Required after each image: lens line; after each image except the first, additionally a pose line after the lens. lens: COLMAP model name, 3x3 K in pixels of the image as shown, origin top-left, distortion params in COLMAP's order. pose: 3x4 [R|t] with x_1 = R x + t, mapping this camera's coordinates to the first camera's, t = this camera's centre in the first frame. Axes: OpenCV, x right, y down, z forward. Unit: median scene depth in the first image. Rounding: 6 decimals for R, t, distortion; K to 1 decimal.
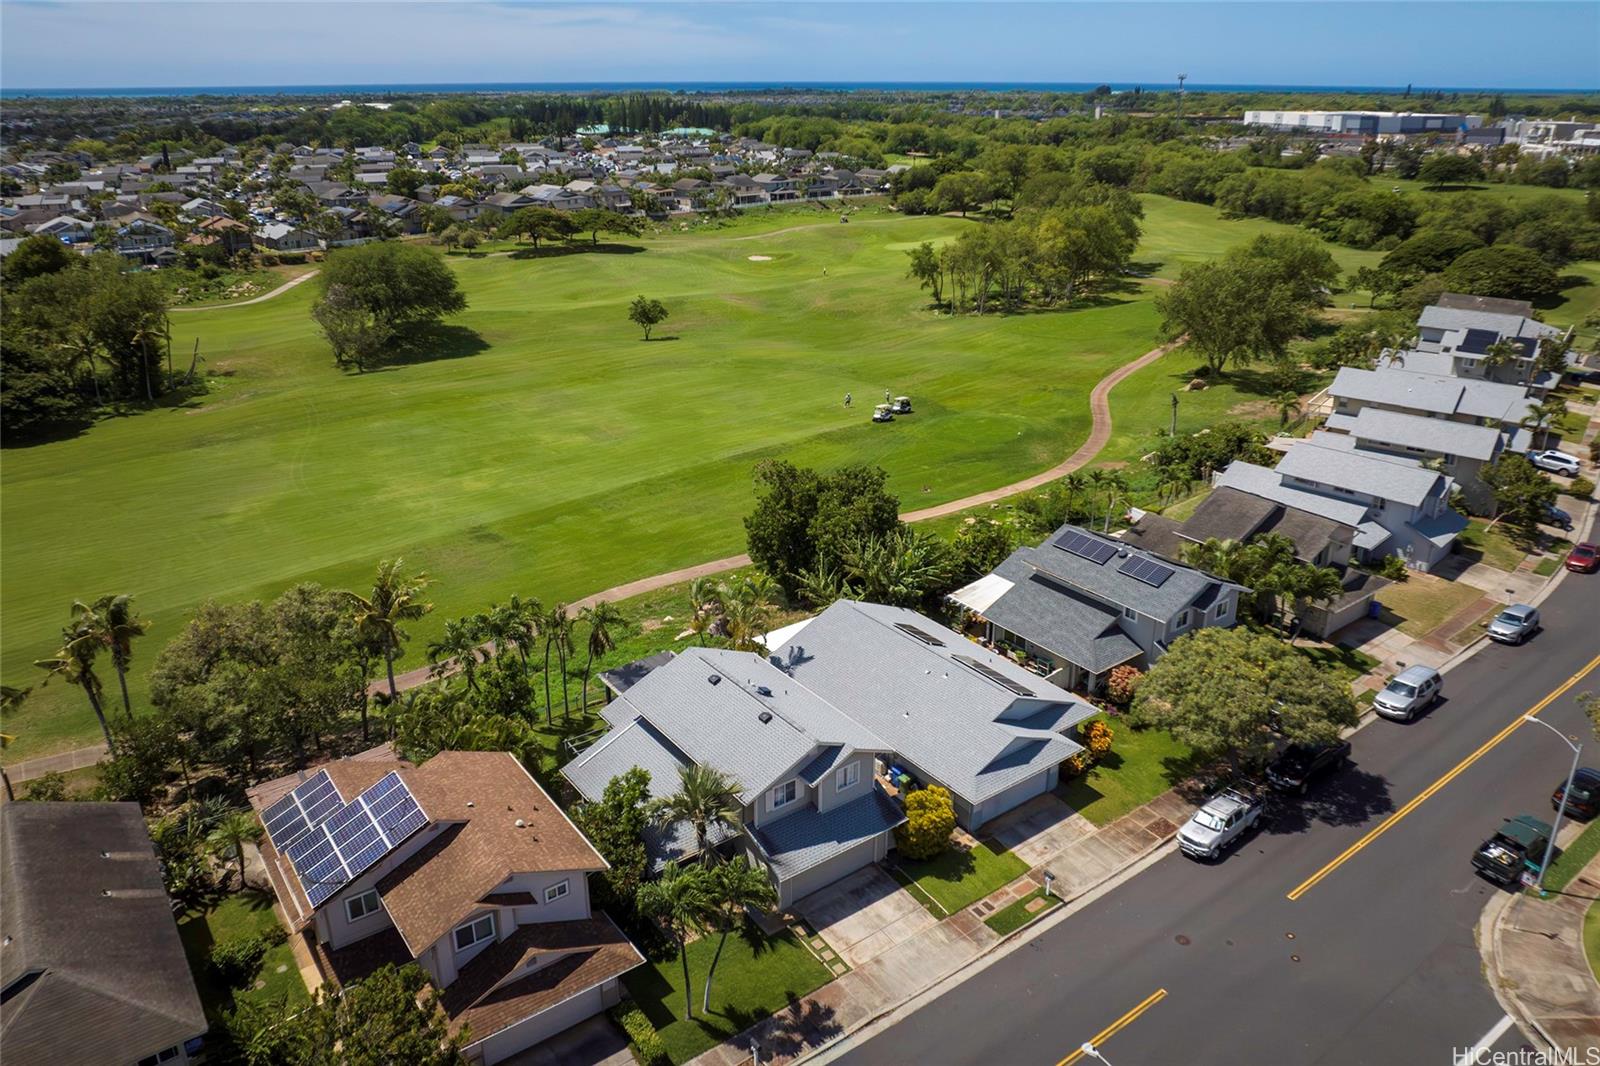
lens RADIAL K [[1114.7, 0, 797.2], [0, 1114.7, 507.6], [0, 0, 1]] dist [-0.040395, 0.011746]
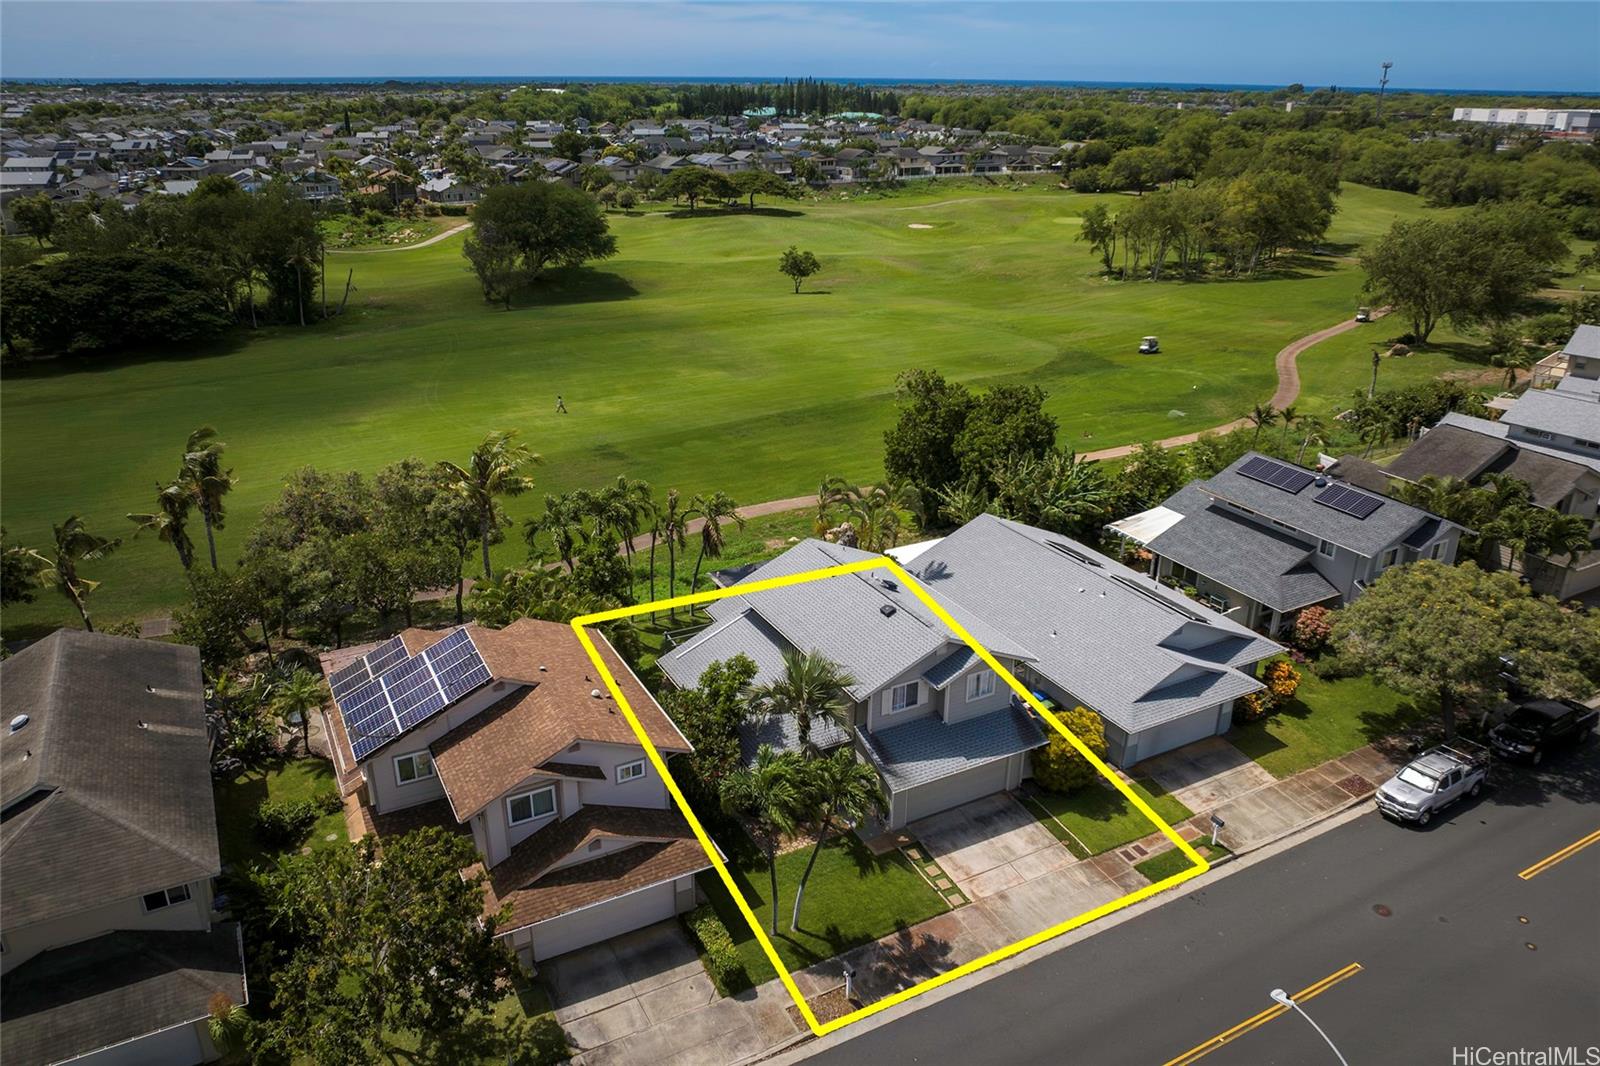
lens RADIAL K [[1119.8, 0, 800.0], [0, 1119.8, 533.0], [0, 0, 1]] dist [-0.041184, 0.008041]
pose [[0.990029, 0.060725, -0.127100, 0.008449], [-0.057963, 0.997998, 0.025321, 0.093696], [0.128383, -0.017701, 0.991567, 0.113642]]
